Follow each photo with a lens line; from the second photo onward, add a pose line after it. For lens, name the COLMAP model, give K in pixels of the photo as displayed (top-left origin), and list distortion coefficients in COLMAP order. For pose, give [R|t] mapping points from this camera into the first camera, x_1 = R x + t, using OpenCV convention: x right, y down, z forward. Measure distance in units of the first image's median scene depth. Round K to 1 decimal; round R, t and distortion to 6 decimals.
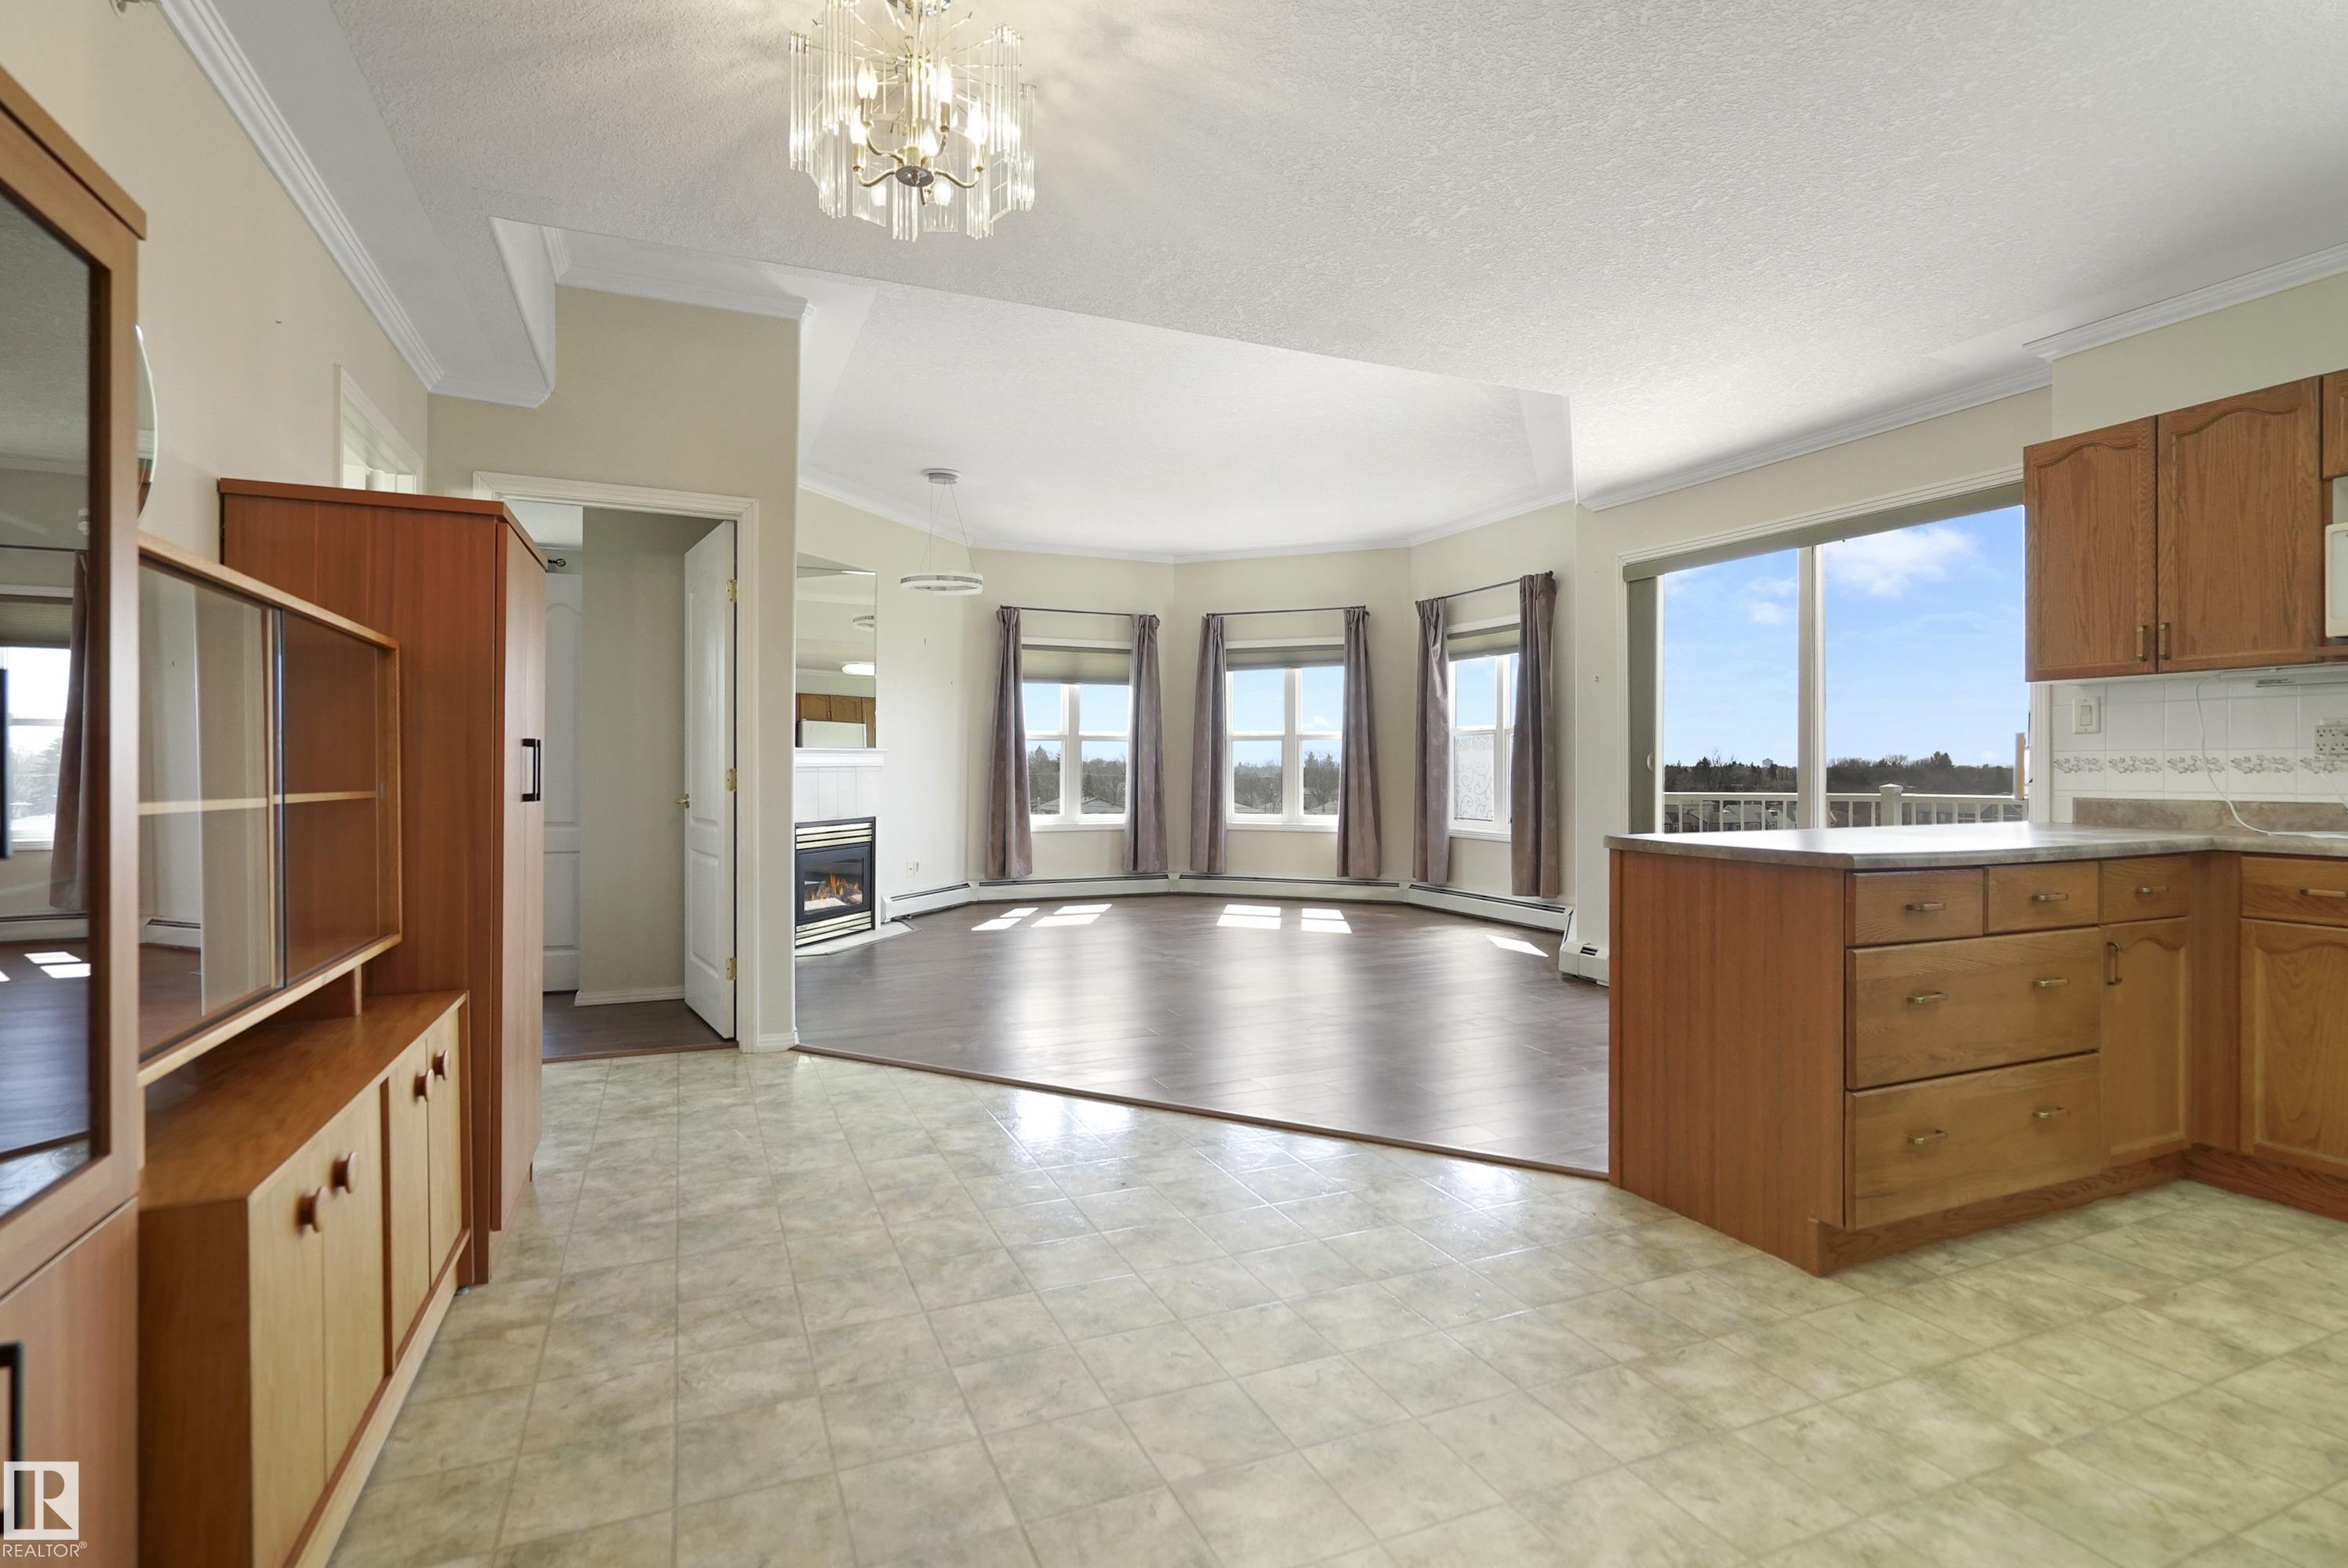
lens RADIAL K [[1092.7, 0, 1162.8], [0, 1092.7, 772.0], [0, 0, 1]] dist [-0.000435, -0.000293]
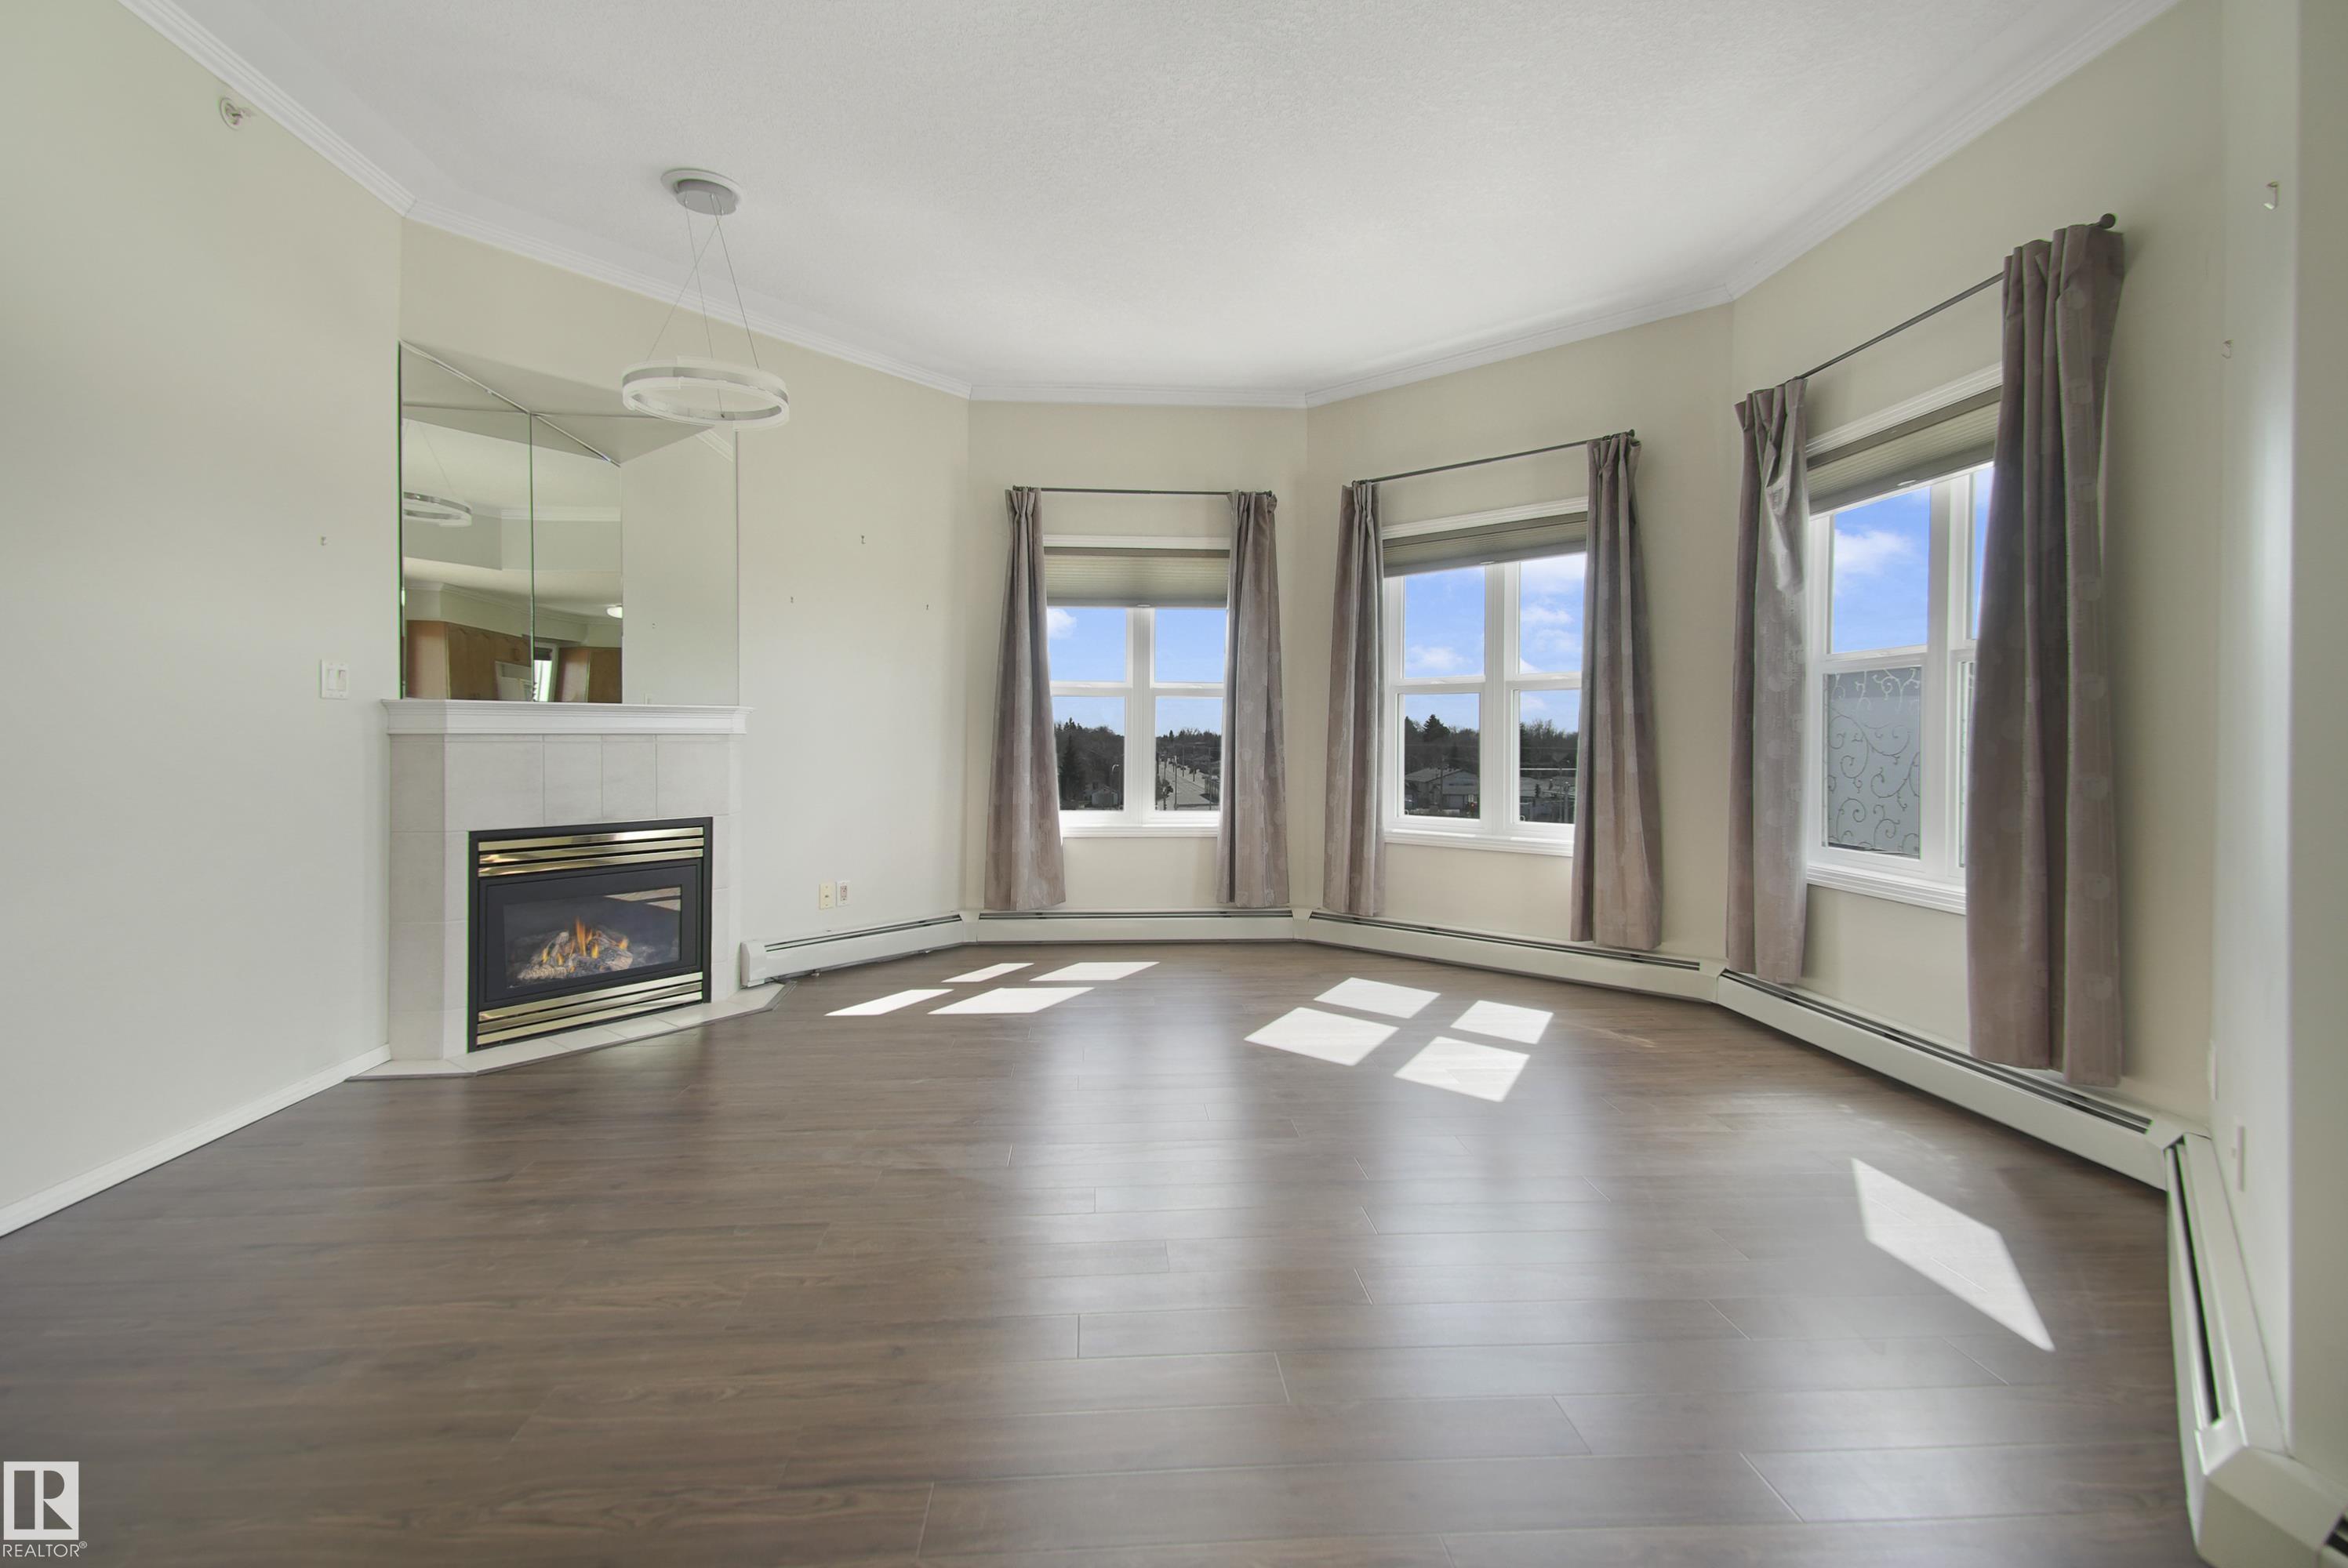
lens RADIAL K [[1075.6, 0, 1144.5], [0, 1075.6, 751.3], [0, 0, 1]] dist [0.058966, -0.017898]
pose [[0.944226, 0.005494, -0.329252, 0.137247], [-0.003662, 0.999974, 0.006184, -0.000316], [0.329278, -0.004633, 0.944222, 0.425192]]
